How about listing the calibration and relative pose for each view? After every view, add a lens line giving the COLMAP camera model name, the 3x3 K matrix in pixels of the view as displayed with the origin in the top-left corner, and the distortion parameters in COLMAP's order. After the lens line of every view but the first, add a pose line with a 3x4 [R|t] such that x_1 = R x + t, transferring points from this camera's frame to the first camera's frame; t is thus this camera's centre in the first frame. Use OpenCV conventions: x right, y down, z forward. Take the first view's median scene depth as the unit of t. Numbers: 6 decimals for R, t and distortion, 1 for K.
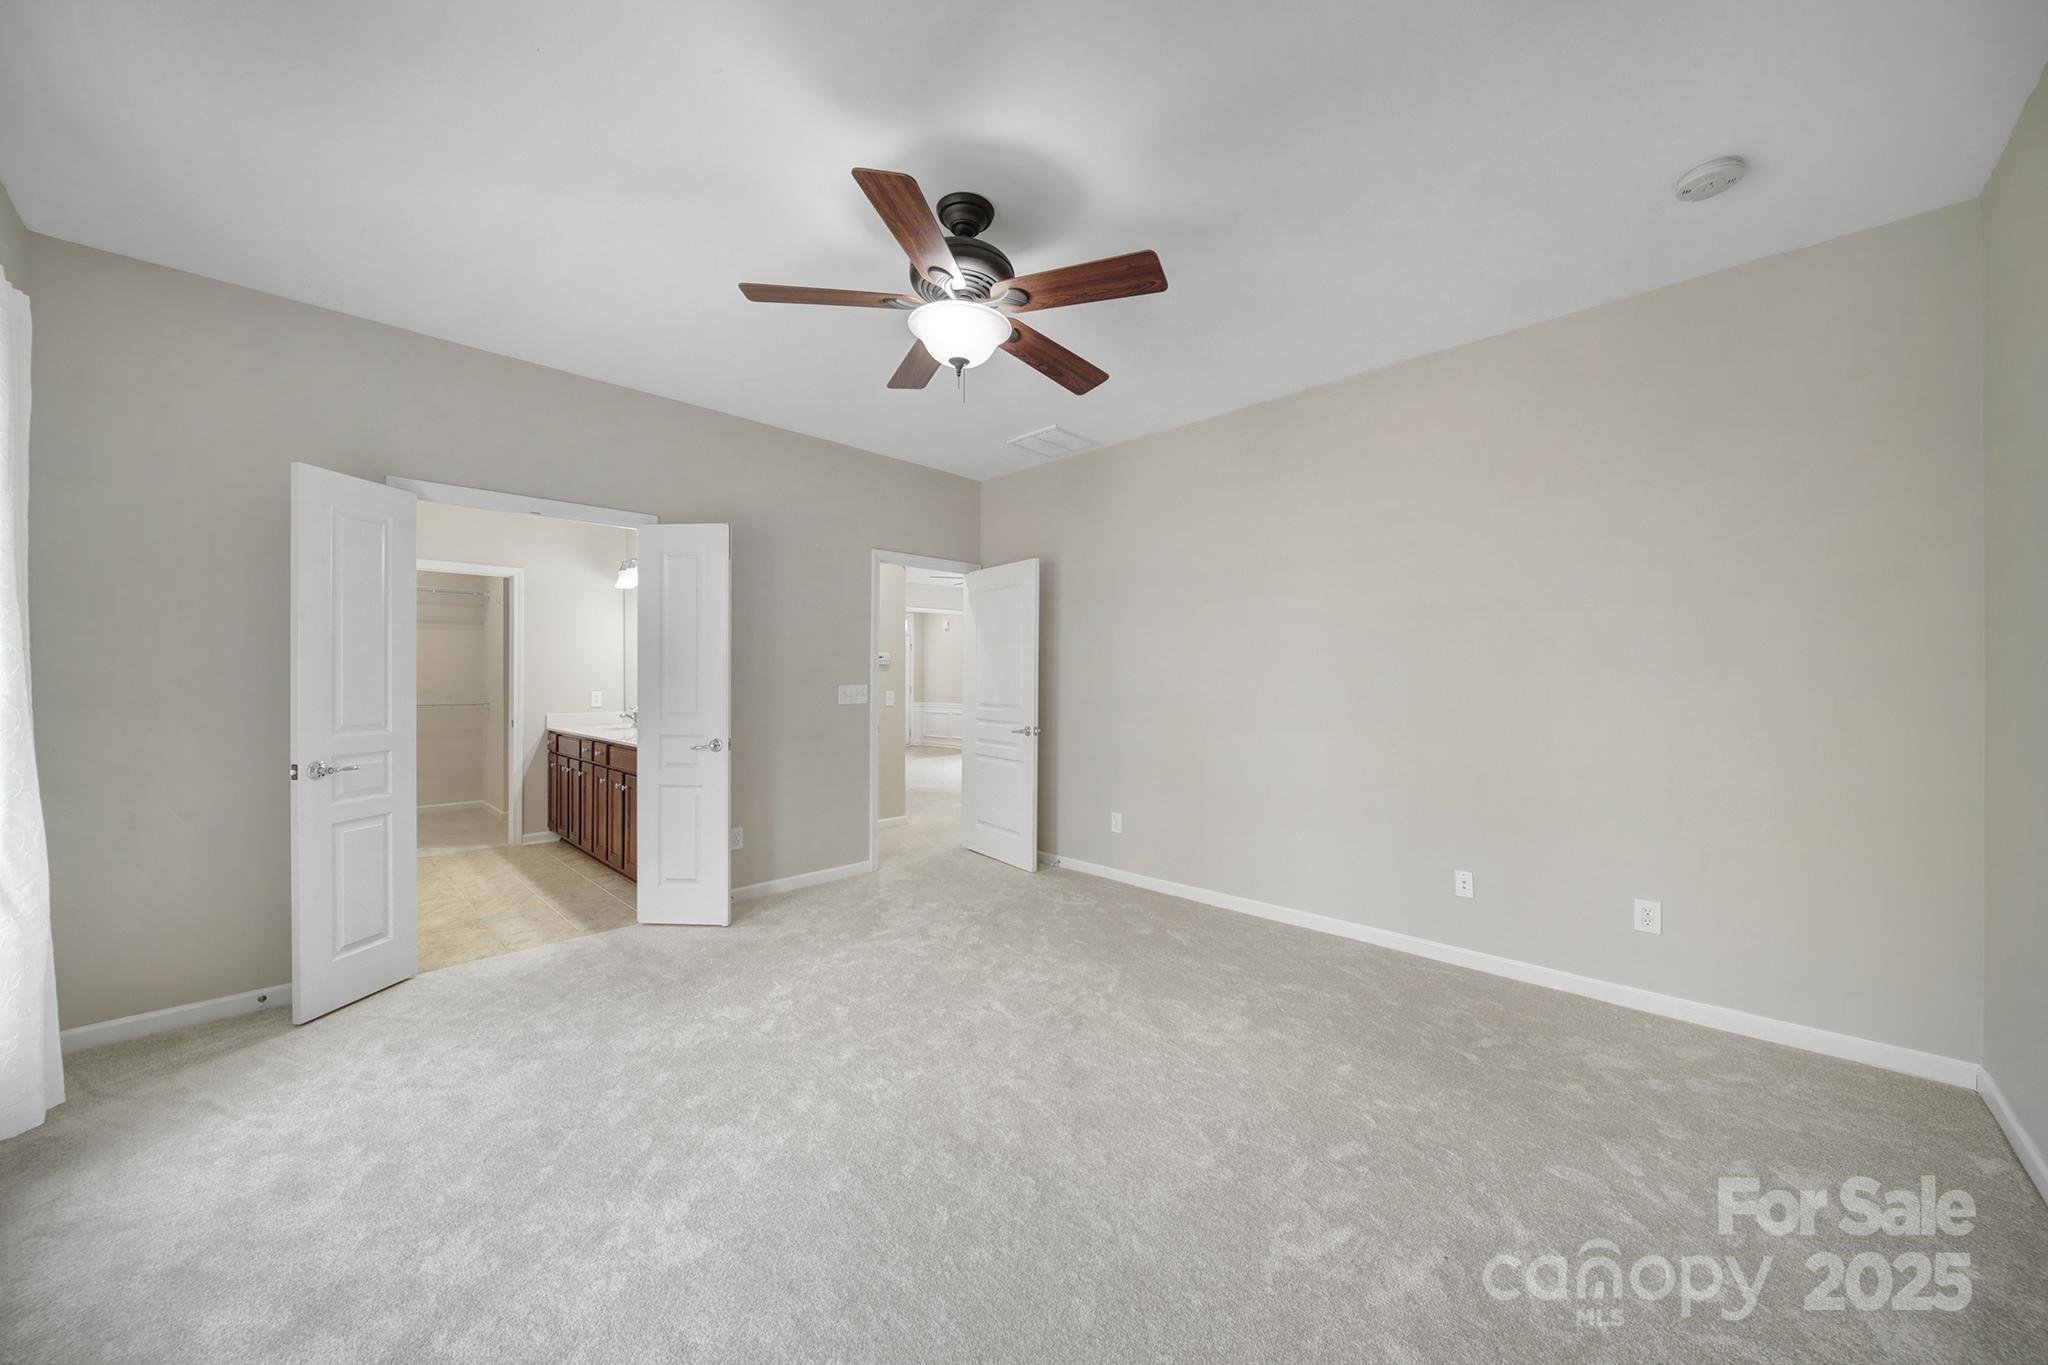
lens RADIAL K [[728.8, 0, 1041.0], [0, 728.8, 671.8], [0, 0, 1]] dist [0.011251, 0.000047]
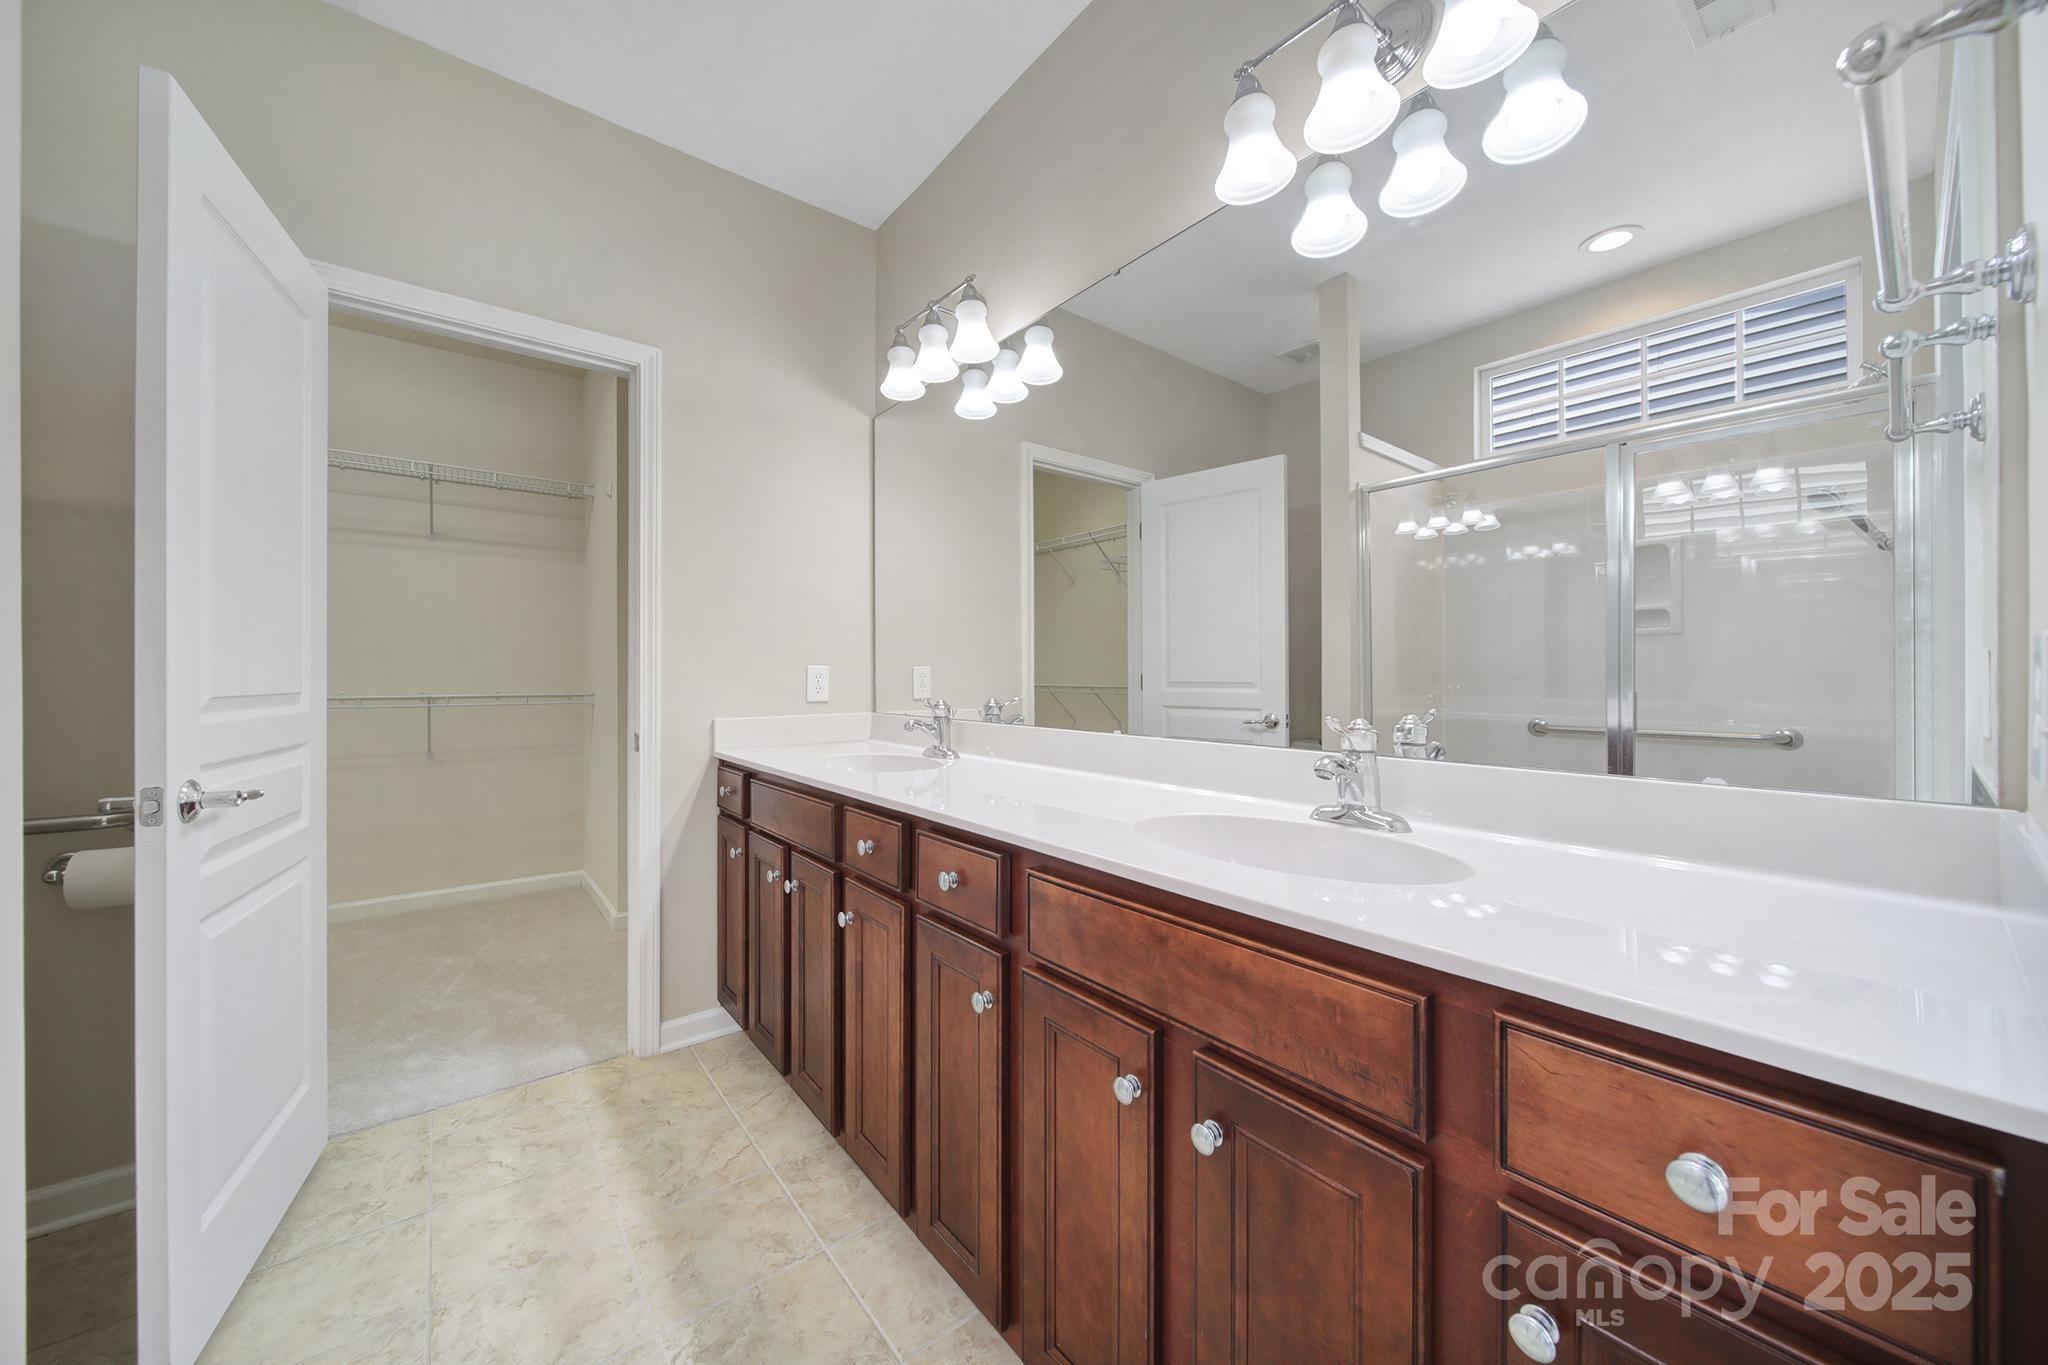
lens RADIAL K [[728.8, 0, 1041.0], [0, 728.8, 671.8], [0, 0, 1]] dist [0.011251, 0.000047]
pose [[0.993875, 0.010039, -0.110057, -0.460099], [-0.007758, 0.999746, 0.021139, 0.022269], [0.110242, -0.020156, 0.993700, 0.630857]]
